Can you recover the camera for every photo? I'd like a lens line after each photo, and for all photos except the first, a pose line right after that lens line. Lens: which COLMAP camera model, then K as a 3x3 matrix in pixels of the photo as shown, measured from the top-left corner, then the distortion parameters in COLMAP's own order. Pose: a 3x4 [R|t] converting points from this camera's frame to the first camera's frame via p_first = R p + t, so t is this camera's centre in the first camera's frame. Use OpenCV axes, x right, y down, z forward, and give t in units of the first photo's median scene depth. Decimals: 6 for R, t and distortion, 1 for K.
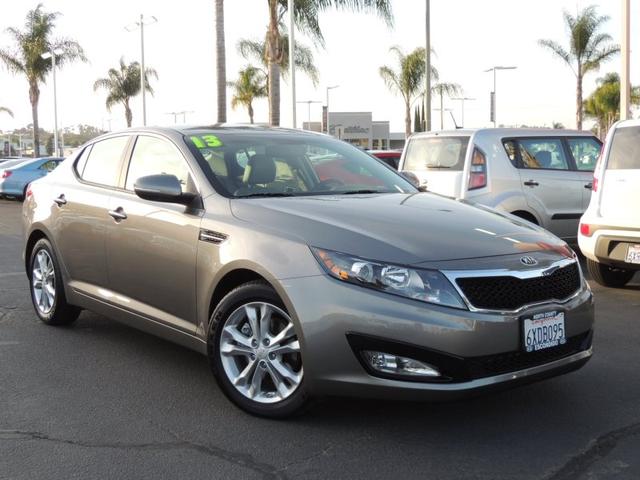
lens RADIAL K [[803.3, 0, 320.0], [0, 803.3, 240.0], [0, 0, 1]] dist [-0.012275, -0.014758]
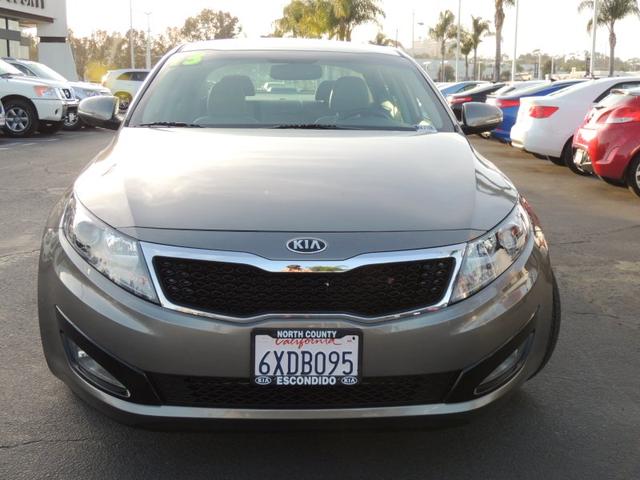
lens RADIAL K [[803.3, 0, 320.0], [0, 803.3, 240.0], [0, 0, 1]] dist [-0.012275, -0.014758]
pose [[0.822477, 0.131956, -0.553281, 0.626045], [-0.082055, 0.990069, 0.114149, -0.052639], [0.562849, -0.048485, 0.825136, 0.484635]]
